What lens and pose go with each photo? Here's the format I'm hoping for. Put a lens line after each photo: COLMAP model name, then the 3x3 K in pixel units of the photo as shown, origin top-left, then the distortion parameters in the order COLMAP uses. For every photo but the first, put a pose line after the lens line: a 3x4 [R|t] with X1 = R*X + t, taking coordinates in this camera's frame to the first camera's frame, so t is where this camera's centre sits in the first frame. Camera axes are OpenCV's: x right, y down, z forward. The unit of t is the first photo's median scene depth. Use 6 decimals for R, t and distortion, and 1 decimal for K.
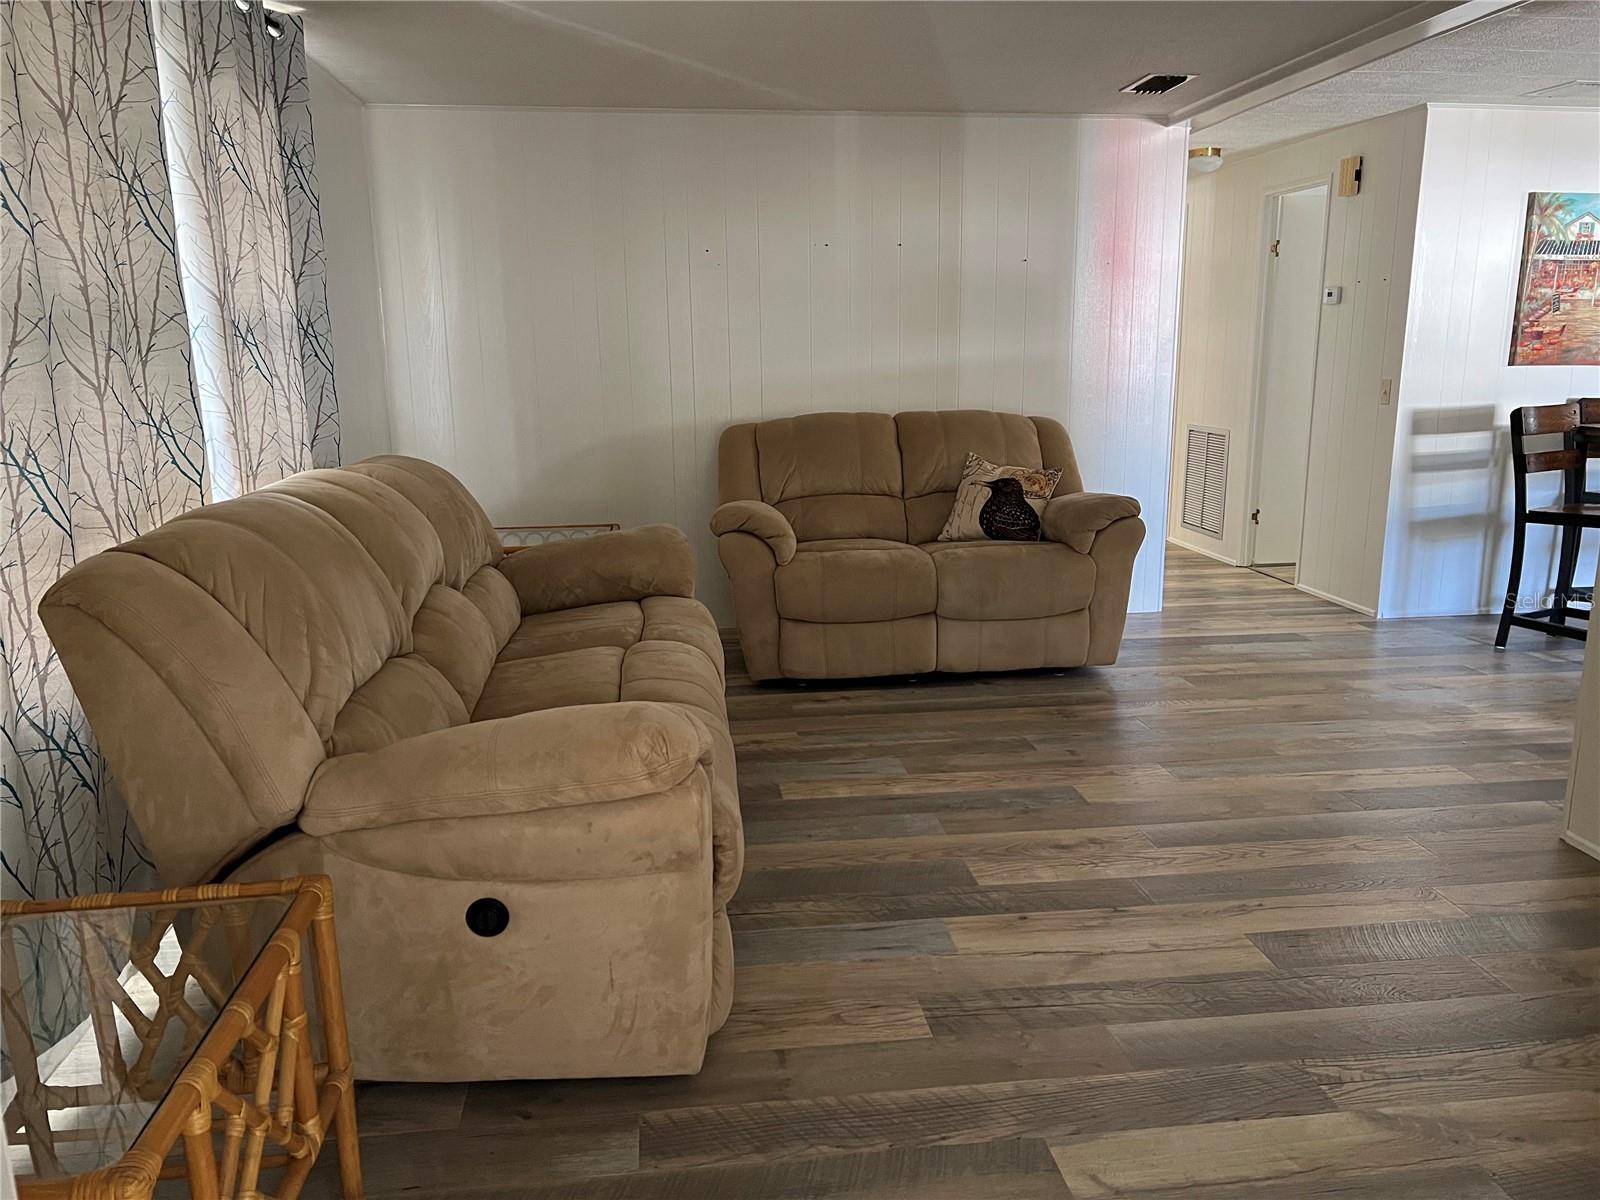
lens RADIAL K [[1214.4, 0, 795.9], [0, 1214.4, 608.1], [0, 0, 1]] dist [0.062561, -0.072810]
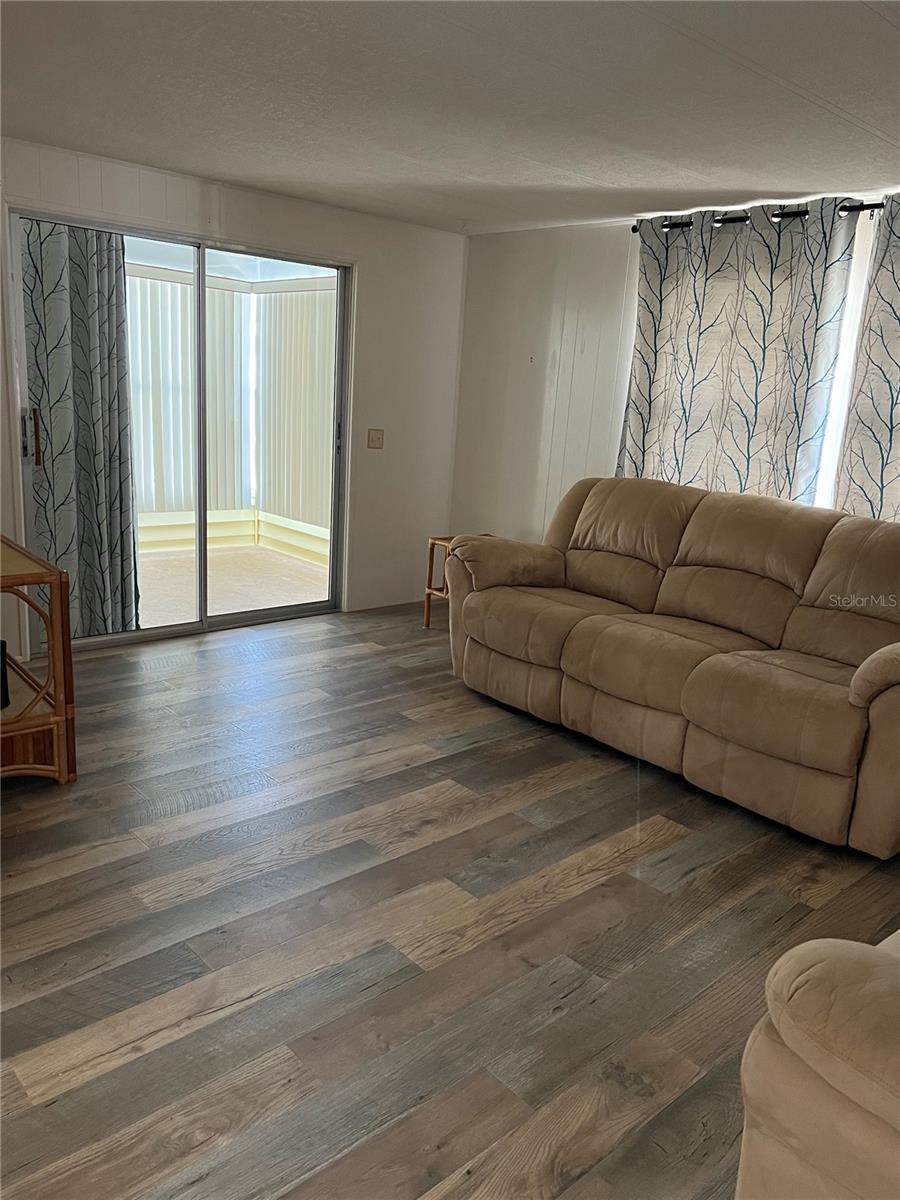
lens RADIAL K [[910.8, 0, 449.6], [0, 910.8, 599.5], [0, 0, 1]] dist [0.062561, -0.072810]
pose [[-0.817708, 0.088666, -0.568763, 0.696366], [-0.181449, 0.897991, 0.400858, -0.380056], [0.546287, 0.430987, -0.718207, 1.549997]]
